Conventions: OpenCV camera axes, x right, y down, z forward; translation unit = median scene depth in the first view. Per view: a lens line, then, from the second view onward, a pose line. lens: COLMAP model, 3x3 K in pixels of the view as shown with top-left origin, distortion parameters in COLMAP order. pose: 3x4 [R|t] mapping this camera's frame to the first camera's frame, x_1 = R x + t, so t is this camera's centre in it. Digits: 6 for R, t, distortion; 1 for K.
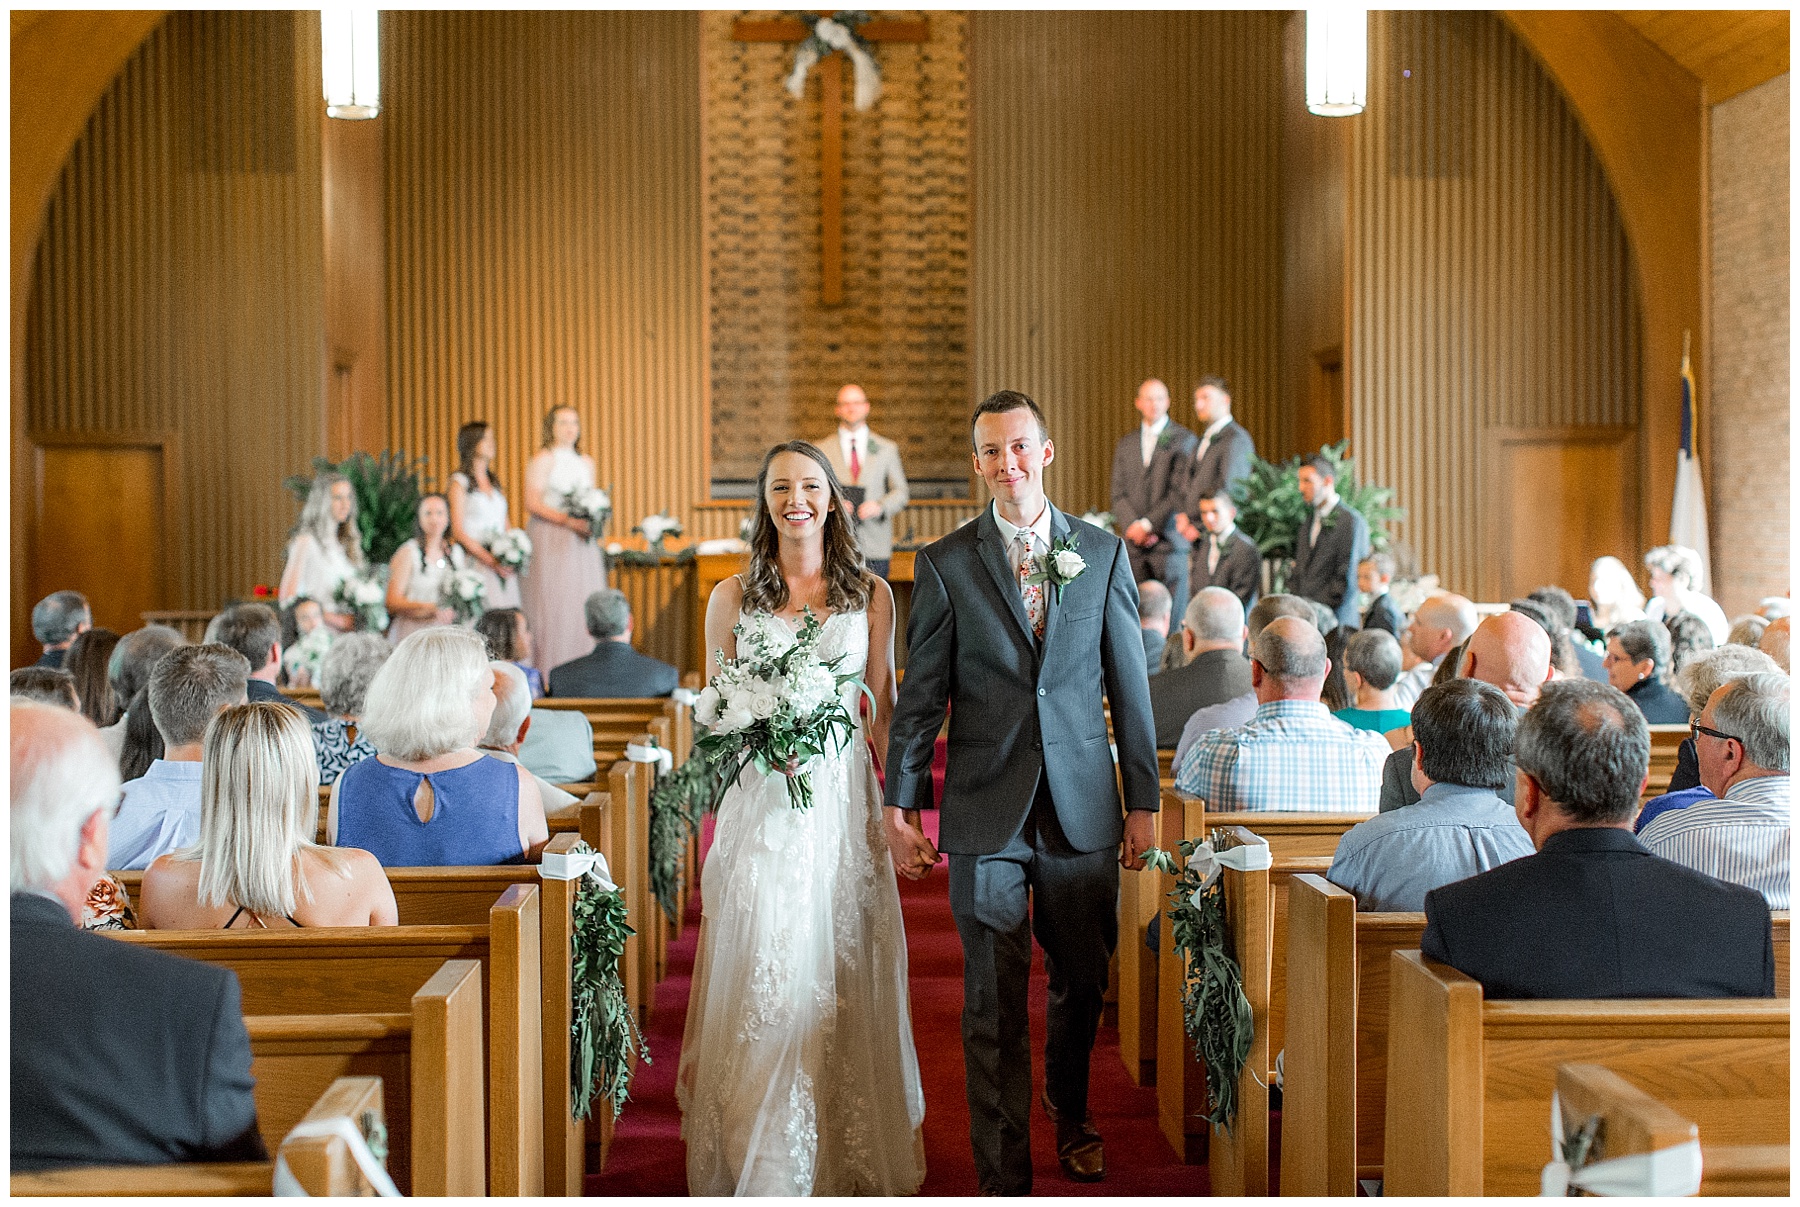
lens RADIAL K [[2489.5, 0, 900.0], [0, 2489.5, 603.5], [0, 0, 1]] dist [0.013126, -0.047787]
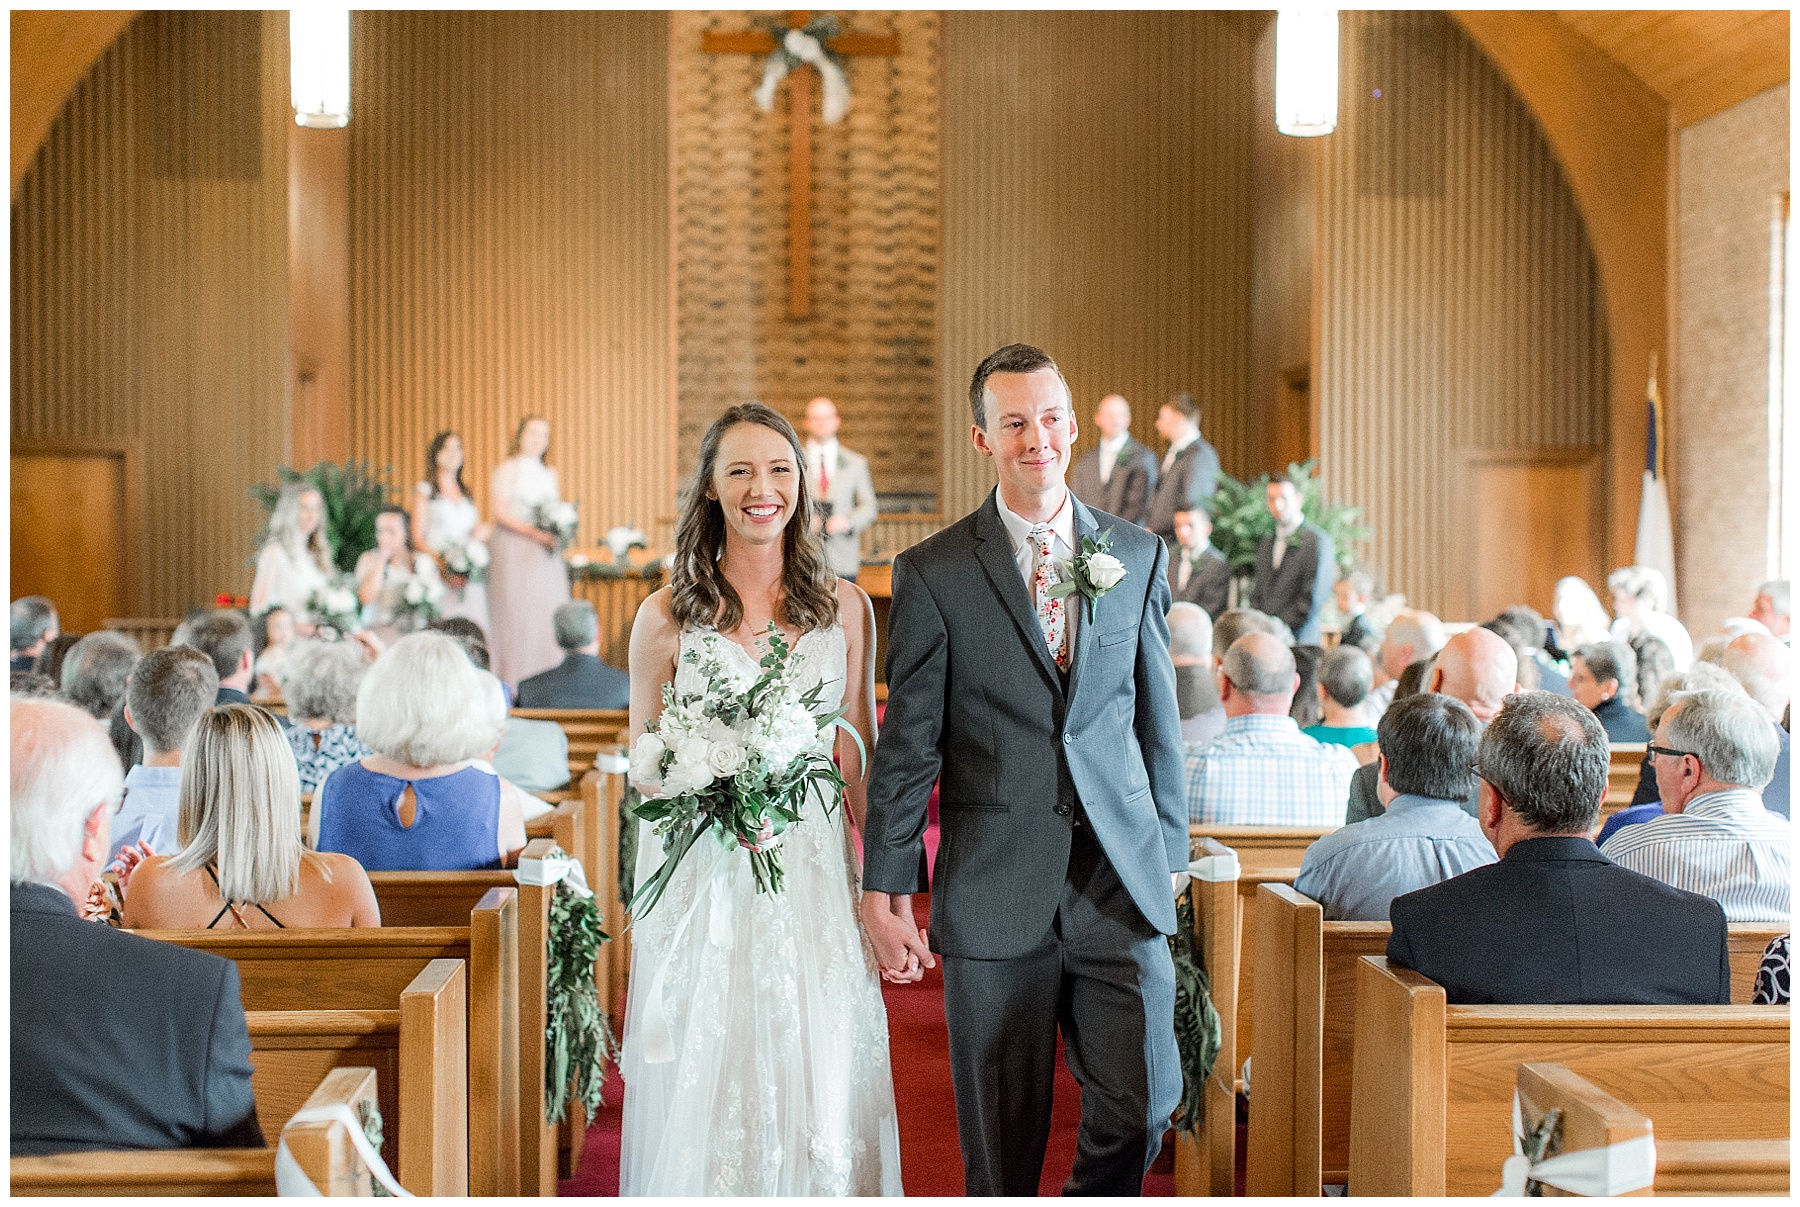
lens RADIAL K [[2518.4, 0, 900.0], [0, 2518.4, 603.5], [0, 0, 1]] dist [-0.002132, 0.057052]
pose [[0.999847, 0.008605, 0.015244, -0.002586], [-0.008501, 0.999940, -0.006849, 0.001133], [-0.015302, 0.006718, 0.999860, -0.010988]]
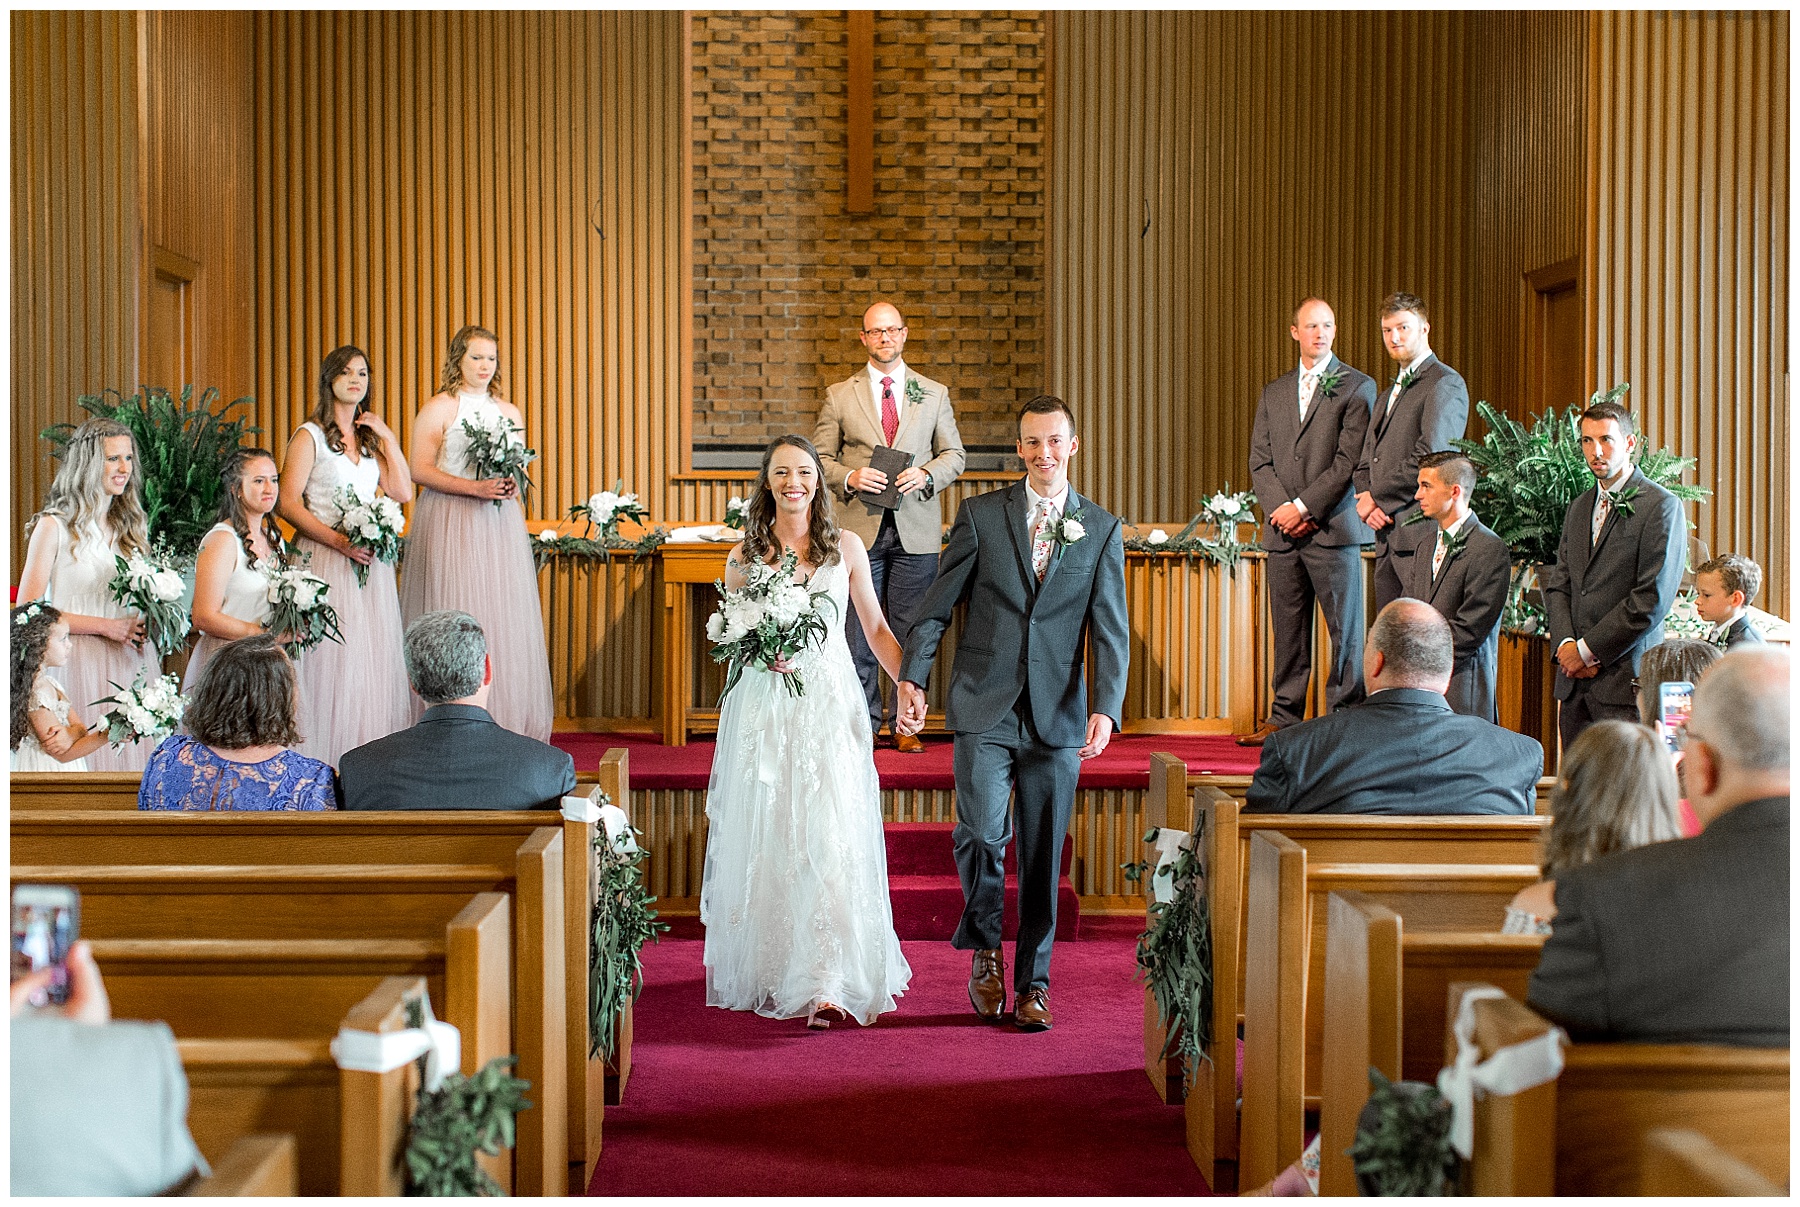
lens RADIAL K [[2600.7, 0, 892.3], [0, 2600.7, 565.6], [0, 0, 1]] dist [0.007832, -0.018423]
pose [[0.999867, 0.008225, -0.014056, -0.009783], [-0.008376, 0.999908, -0.010684, -0.009293], [0.013967, 0.010800, 0.999844, 0.384690]]
